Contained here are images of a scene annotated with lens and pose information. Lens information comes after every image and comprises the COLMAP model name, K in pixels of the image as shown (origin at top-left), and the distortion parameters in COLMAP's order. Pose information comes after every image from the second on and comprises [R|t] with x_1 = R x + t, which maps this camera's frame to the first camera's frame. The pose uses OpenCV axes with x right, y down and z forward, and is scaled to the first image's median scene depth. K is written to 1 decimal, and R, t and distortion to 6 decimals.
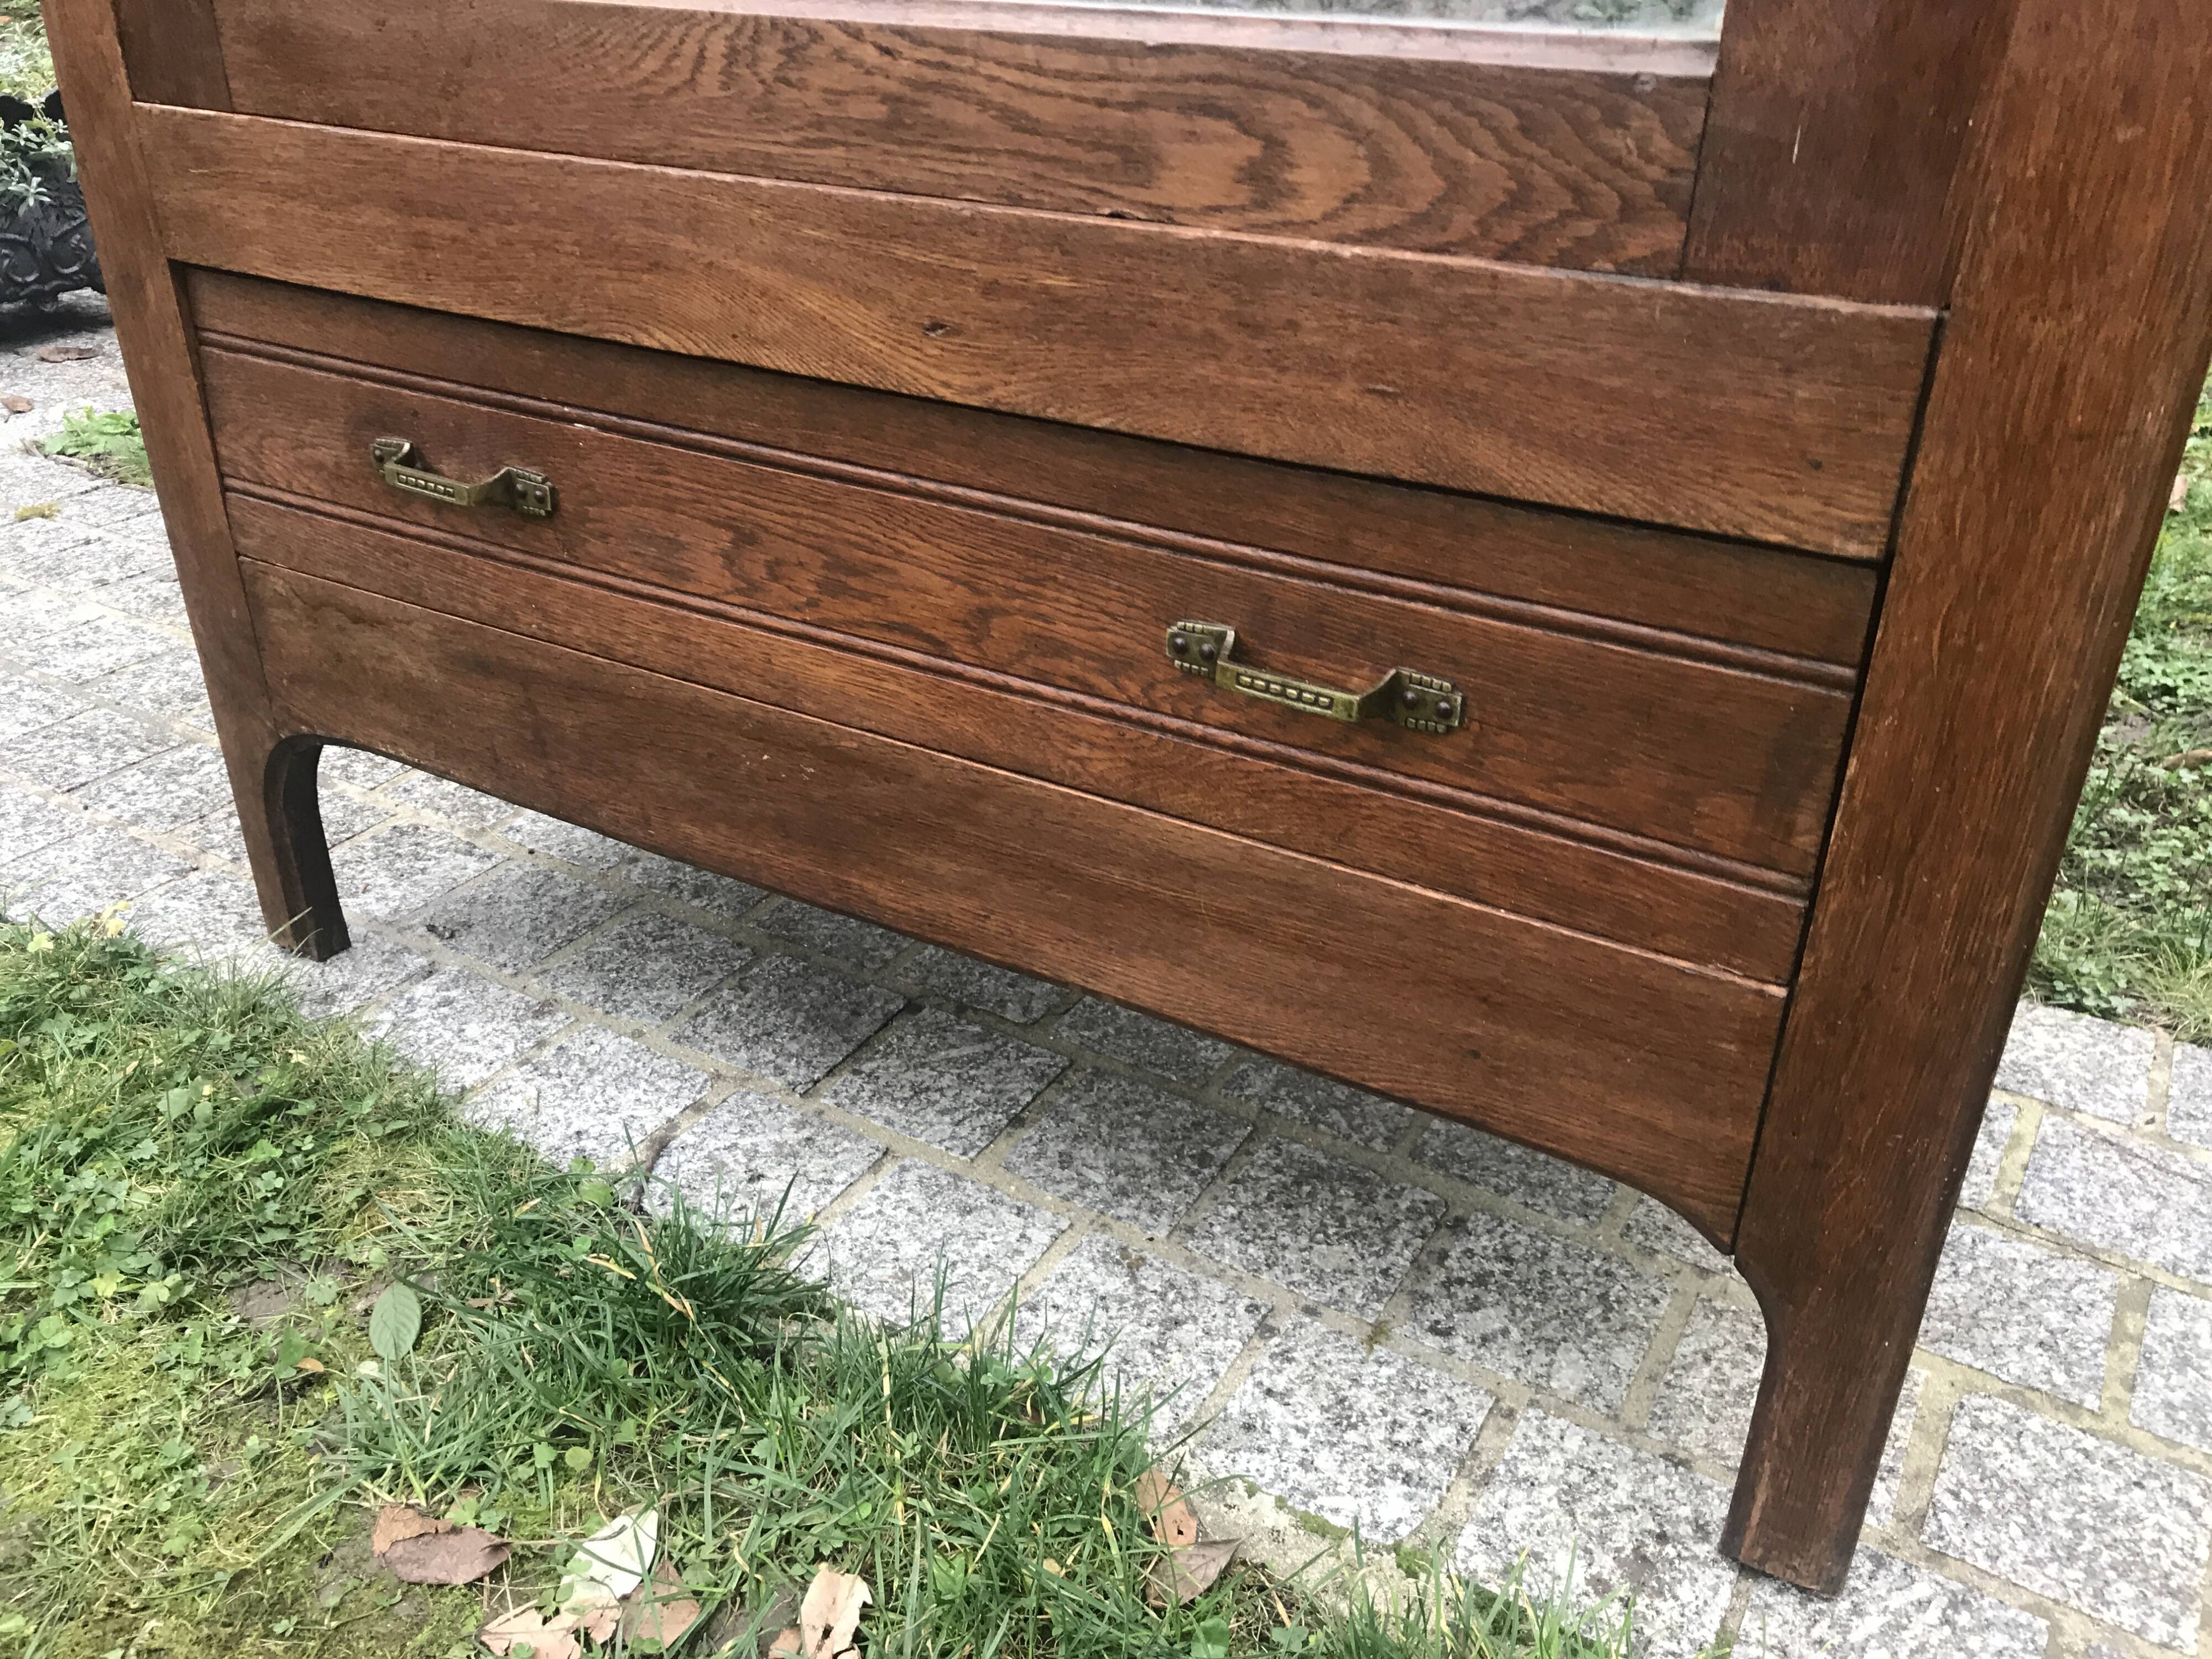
lens RADIAL K [[1829.7, 0, 1122.5], [0, 1829.7, 821.4], [0, 0, 1]] dist [0.006439, -0.004281]
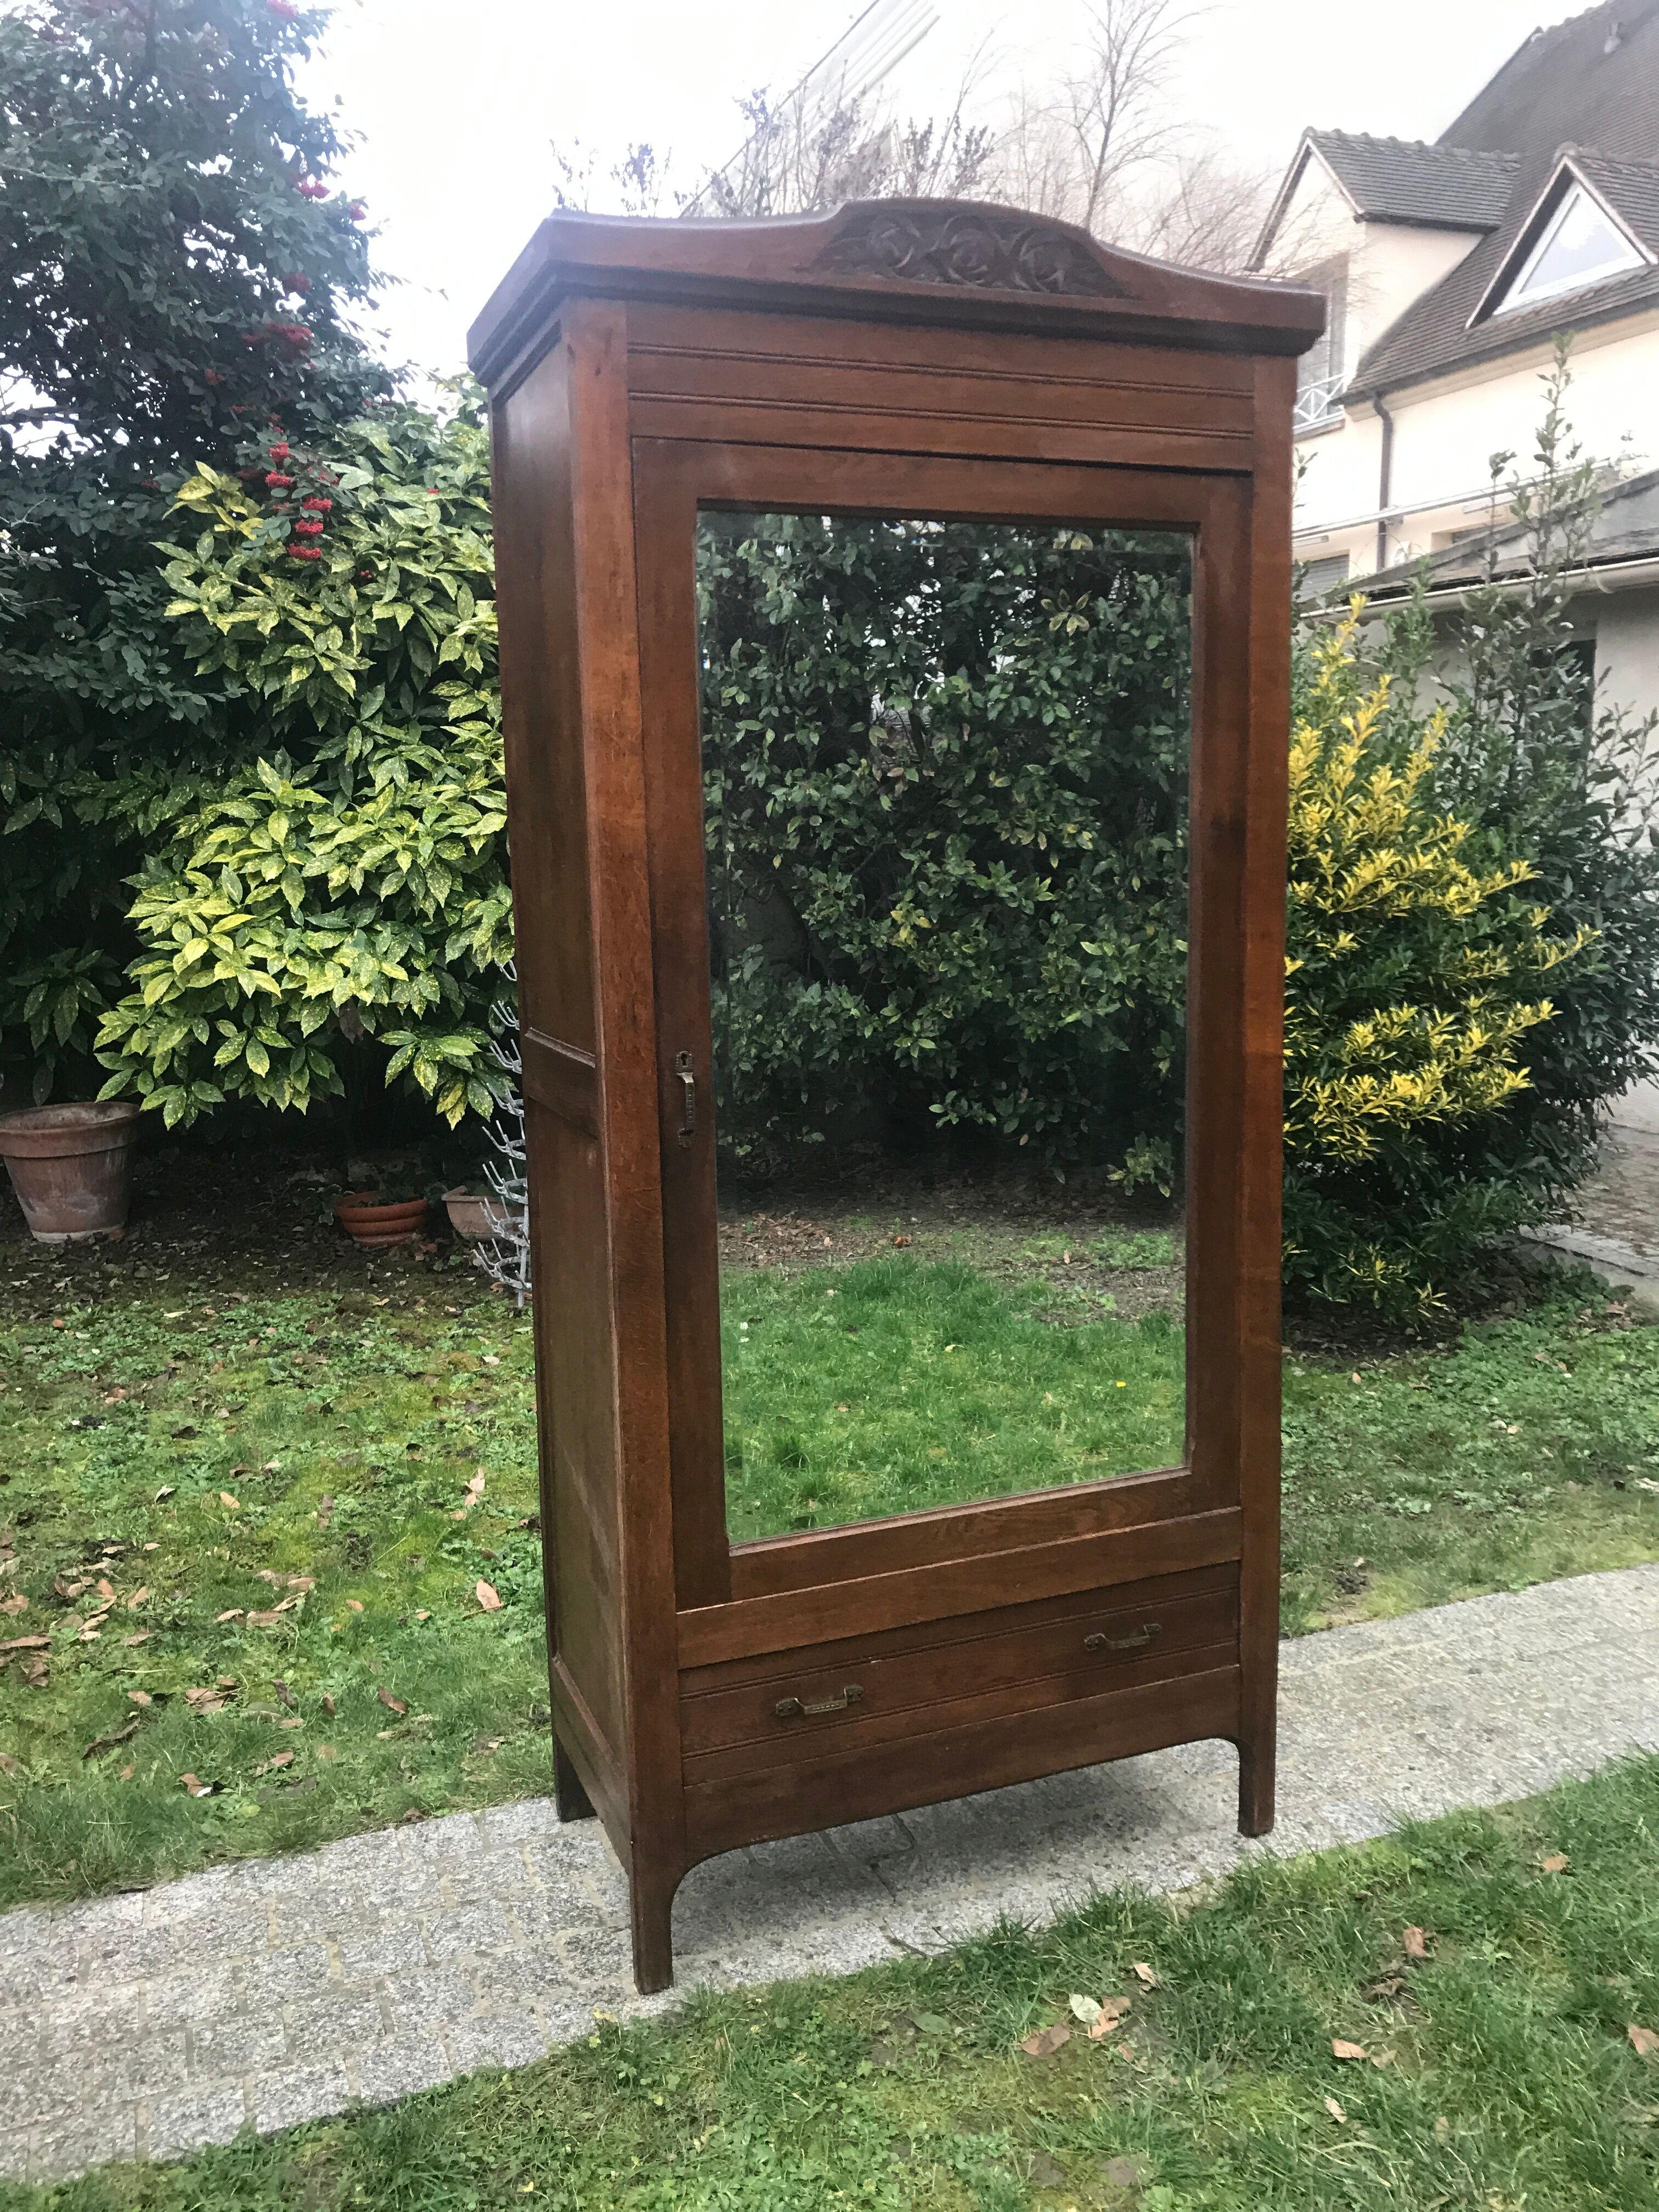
lens RADIAL K [[1819.0, 0, 828.5], [0, 1819.0, 1114.1], [0, 0, 1]] dist [0.011127, 0.002811]
pose [[0.615066, -0.149823, 0.774110, -2.283440], [0.397249, 0.906954, -0.140098, -0.587778], [-0.681092, 0.393684, 0.617354, -0.987629]]
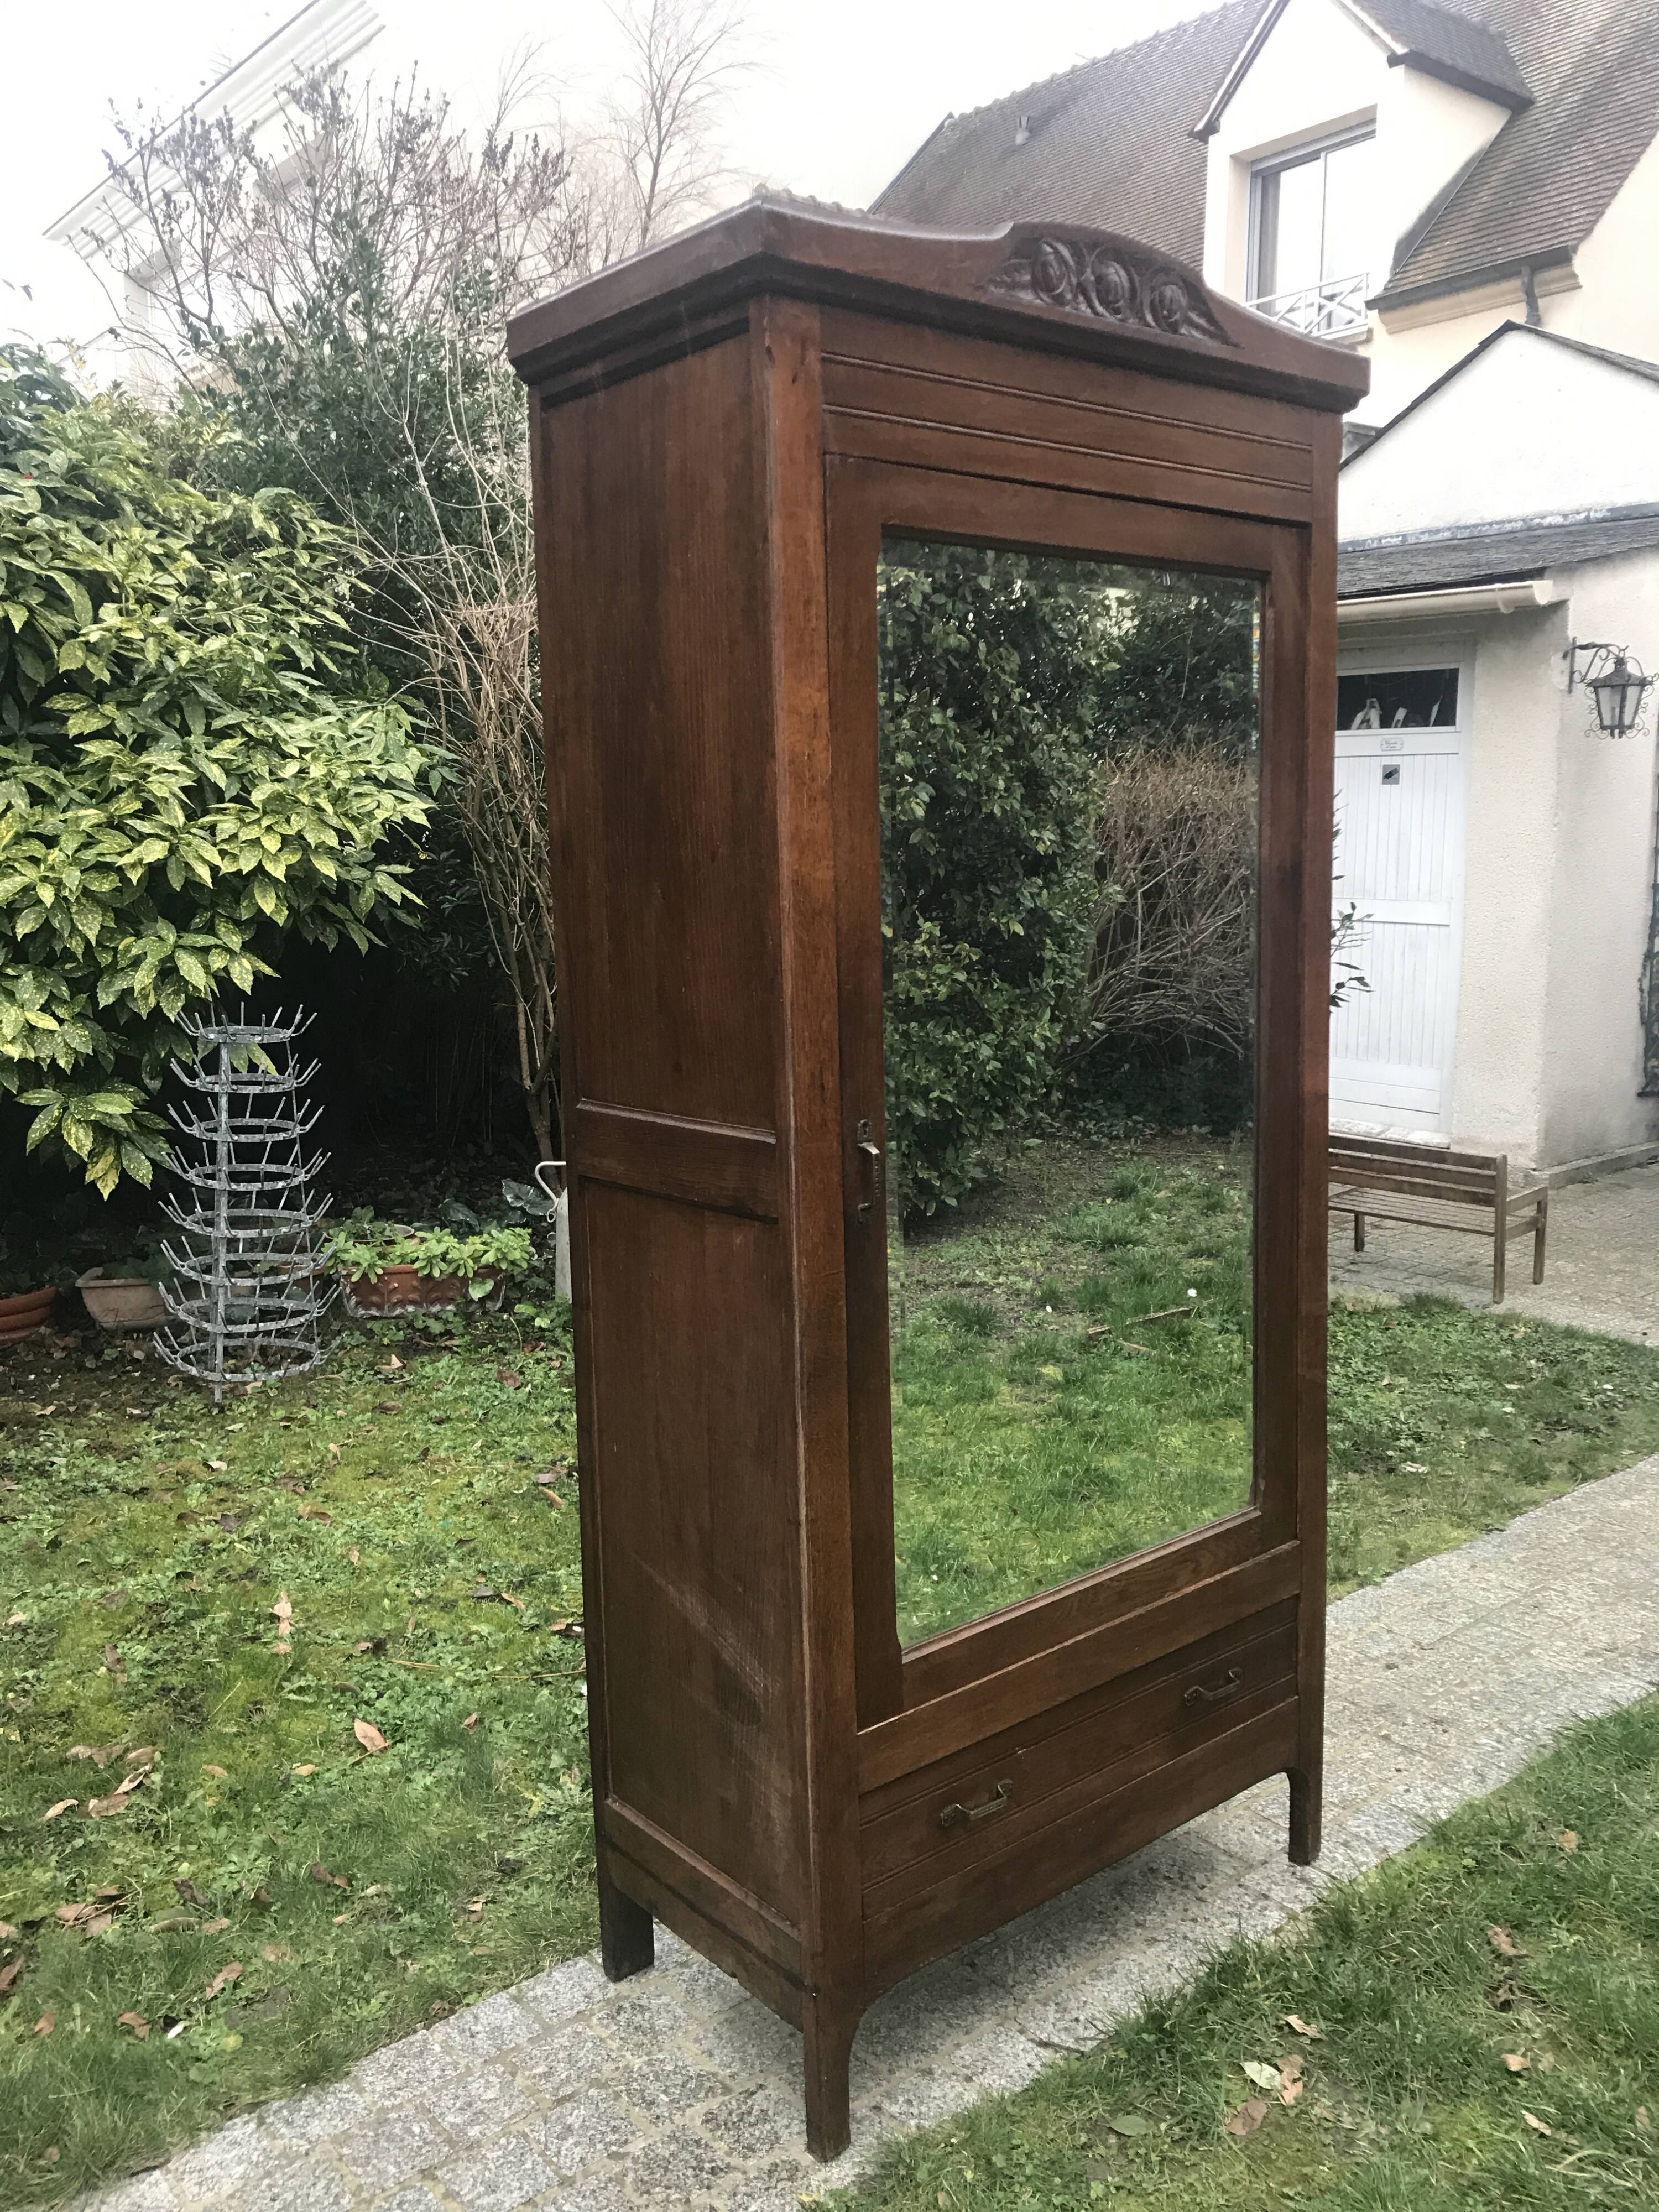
lens RADIAL K [[1813.1, 0, 836.6], [0, 1813.1, 1114.9], [0, 0, 1]] dist [0.025925, 0.011265]
pose [[0.335607, -0.161318, 0.928086, -2.593988], [0.466615, 0.884333, -0.015021, -1.075414], [-0.818314, 0.438100, 0.372062, -0.184502]]
